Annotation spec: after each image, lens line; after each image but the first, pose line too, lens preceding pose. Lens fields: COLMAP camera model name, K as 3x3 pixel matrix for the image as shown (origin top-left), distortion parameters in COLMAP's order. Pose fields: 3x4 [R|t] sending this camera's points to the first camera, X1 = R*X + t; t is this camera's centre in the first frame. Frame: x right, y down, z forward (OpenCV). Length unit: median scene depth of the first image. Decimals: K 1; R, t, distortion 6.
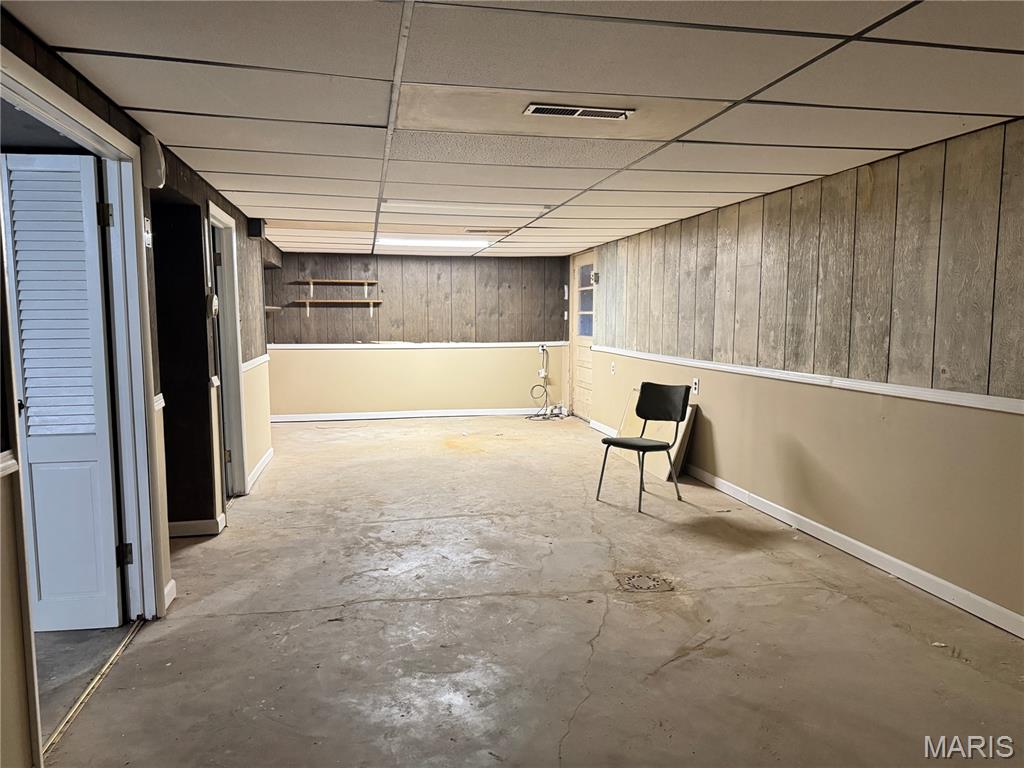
lens RADIAL K [[718.4, 0, 507.0], [0, 718.4, 389.1], [0, 0, 1]] dist [0.053016, -0.061942]
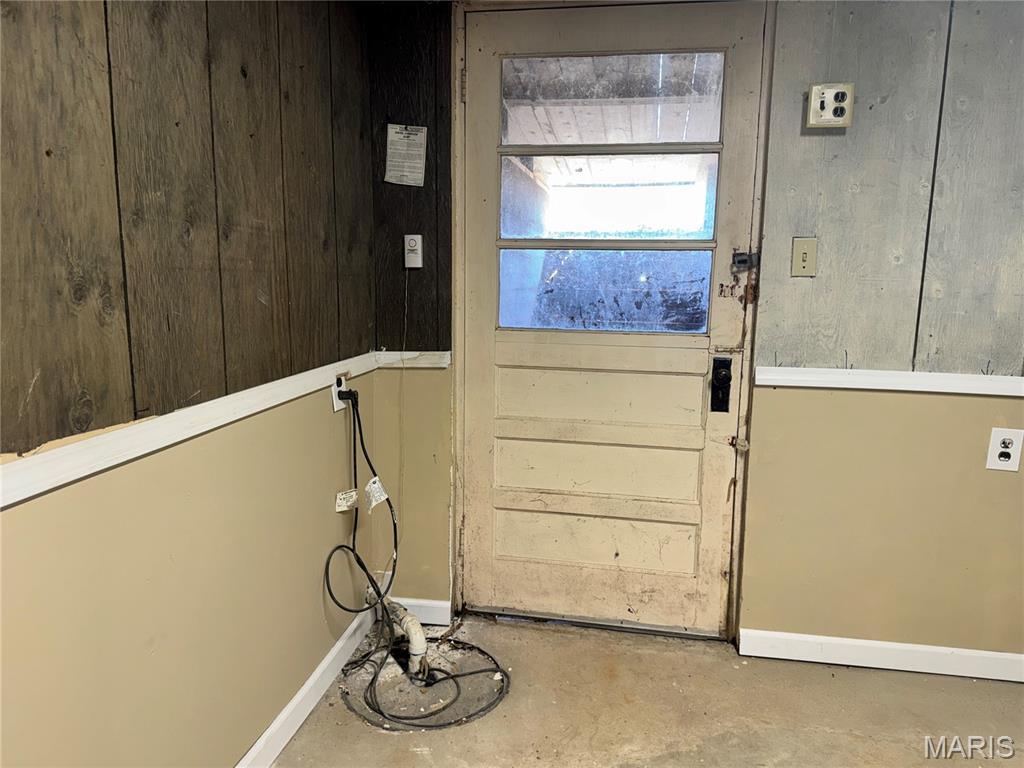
lens RADIAL K [[718.4, 0, 507.0], [0, 718.4, 389.1], [0, 0, 1]] dist [0.053016, -0.061942]
pose [[0.391885, -0.136875, 0.909775, -0.142748], [0.077584, 0.990265, 0.115566, -0.081004], [-0.916737, 0.025296, 0.398689, 0.871520]]
